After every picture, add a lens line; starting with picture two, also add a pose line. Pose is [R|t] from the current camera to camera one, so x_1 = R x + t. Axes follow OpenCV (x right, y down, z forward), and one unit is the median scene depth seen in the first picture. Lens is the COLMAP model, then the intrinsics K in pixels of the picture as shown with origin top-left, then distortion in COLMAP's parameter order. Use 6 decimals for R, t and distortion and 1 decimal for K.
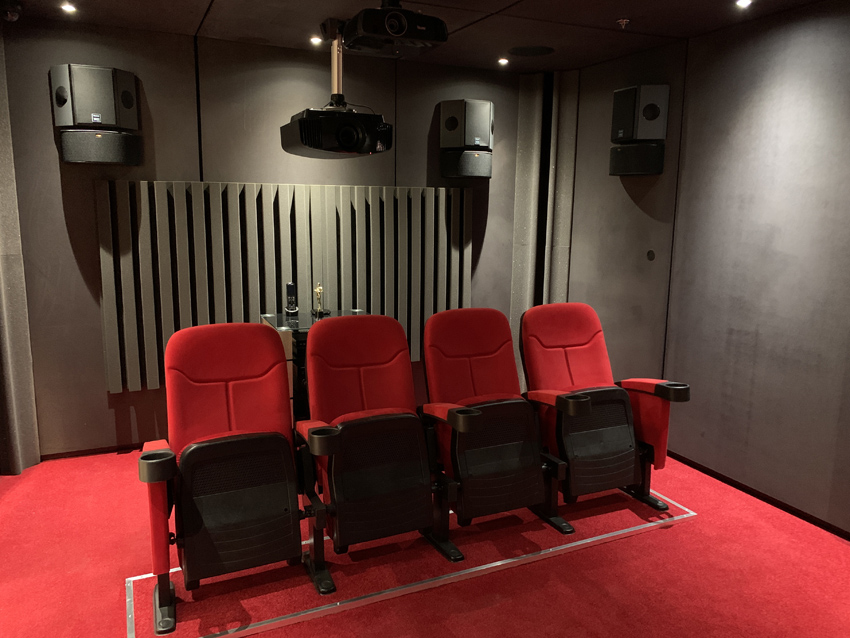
lens RADIAL K [[649.9, 0, 425.0], [0, 649.9, 319.0], [0, 0, 1]] dist [0.000645, -0.005611]
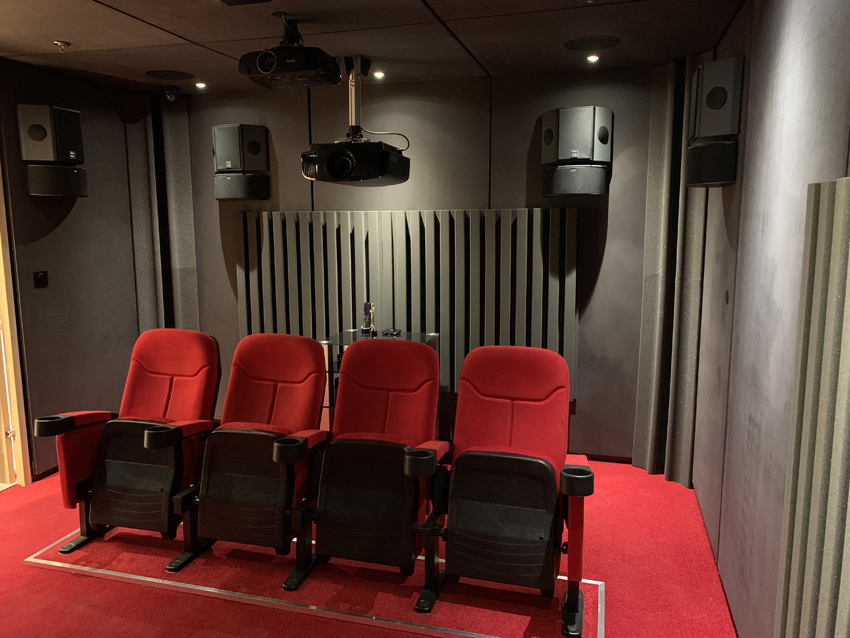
lens RADIAL K [[664.6, 0, 425.0], [0, 664.6, 319.0], [0, 0, 1]] dist [-0.030433, -0.001237]
pose [[0.754843, 0.078268, -0.651219, 0.613546], [-0.100721, 0.994911, 0.002827, -0.045123], [0.648126, 0.063457, 0.758885, 0.258584]]
